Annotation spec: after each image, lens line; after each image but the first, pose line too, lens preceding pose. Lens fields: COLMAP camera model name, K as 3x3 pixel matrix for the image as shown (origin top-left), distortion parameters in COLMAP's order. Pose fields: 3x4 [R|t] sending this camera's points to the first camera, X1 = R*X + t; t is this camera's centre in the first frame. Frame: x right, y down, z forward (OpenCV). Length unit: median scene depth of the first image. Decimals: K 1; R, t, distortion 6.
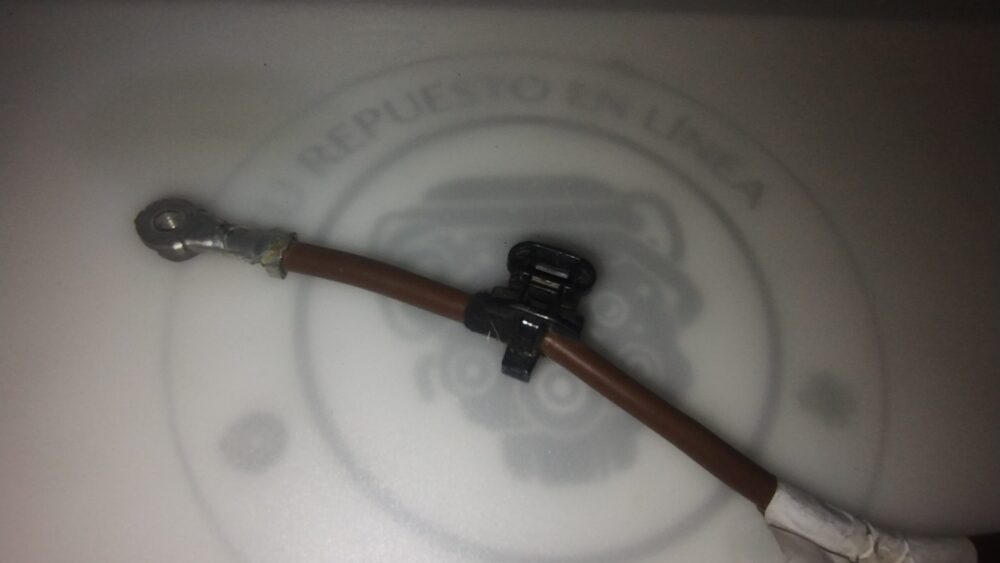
lens RADIAL K [[645.2, 0, 489.7], [0, 645.2, 304.0], [0, 0, 1]] dist [-0.001740, -0.002778]
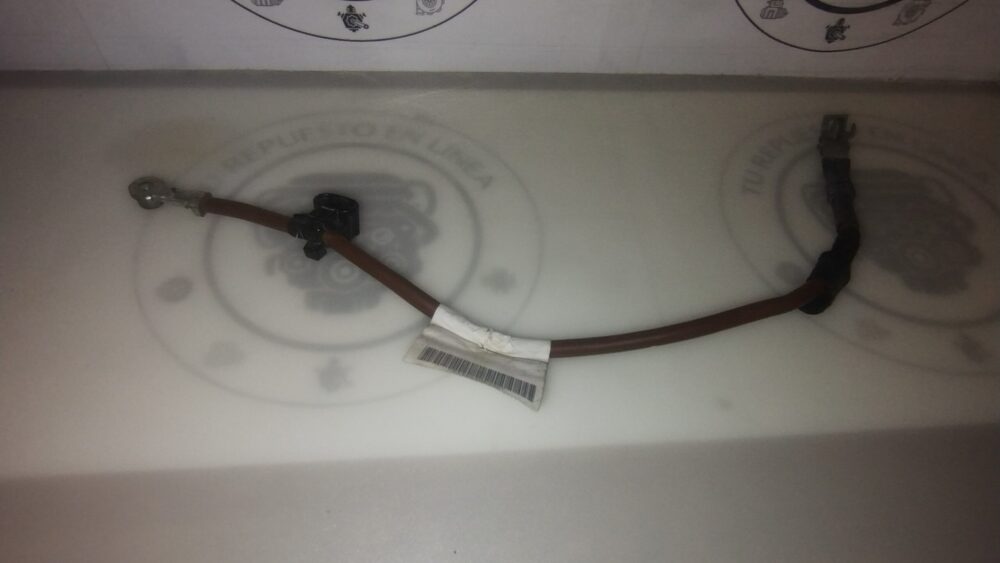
lens RADIAL K [[645.2, 0, 505.0], [0, 645.2, 284.8], [0, 0, 1]] dist [-0.001740, -0.002778]
pose [[0.998837, -0.016124, -0.045431, 0.627352], [0.007253, 0.981944, -0.189033, 0.501166], [0.047659, 0.188484, 0.980919, -0.755349]]
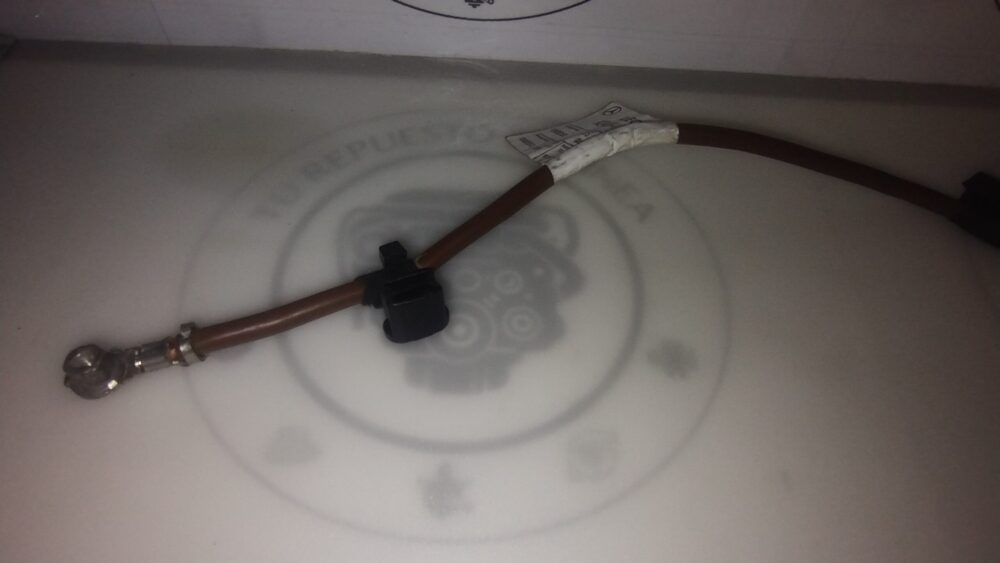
lens RADIAL K [[645.2, 0, 495.2], [0, 645.2, 277.3], [0, 0, 1]] dist [-0.001740, -0.002778]
pose [[0.991221, 0.049562, -0.122572, 0.330389], [-0.073461, 0.977261, -0.198910, 0.272914], [0.109927, 0.206168, 0.972322, -0.300702]]
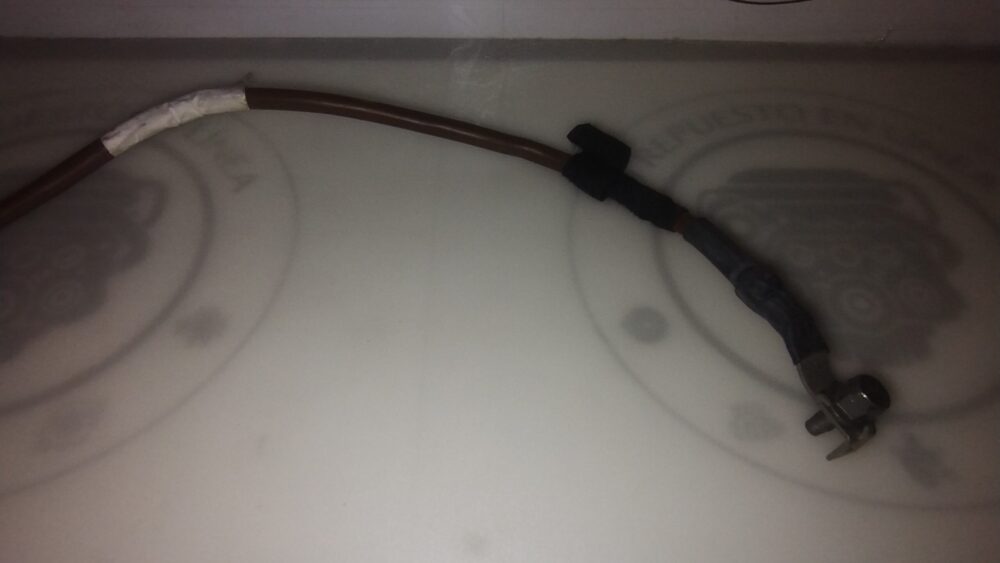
lens RADIAL K [[645.2, 0, 504.4], [0, 645.2, 277.2], [0, 0, 1]] dist [-0.001740, -0.002778]
pose [[0.989065, 0.008223, -0.147253, 1.292755], [-0.036751, 0.980691, -0.192082, 0.275865], [0.142830, 0.195393, 0.970269, -0.136318]]
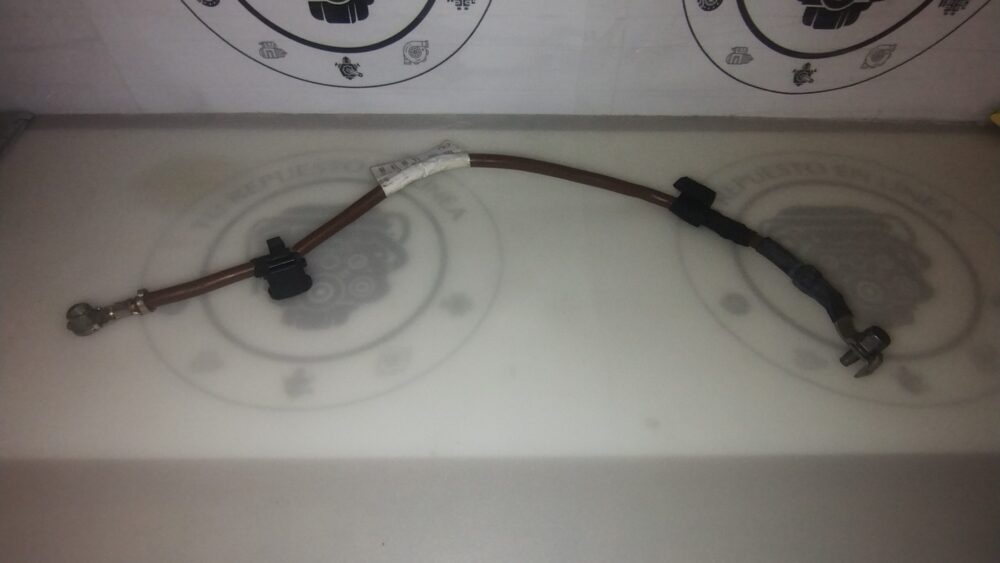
lens RADIAL K [[645.2, 0, 501.5], [0, 645.2, 281.7], [0, 0, 1]] dist [-0.001740, -0.002778]
pose [[0.991050, 0.002336, -0.133472, 0.928184], [-0.034403, 0.970541, -0.238465, 0.550232], [0.128983, 0.240923, 0.961935, -0.891958]]
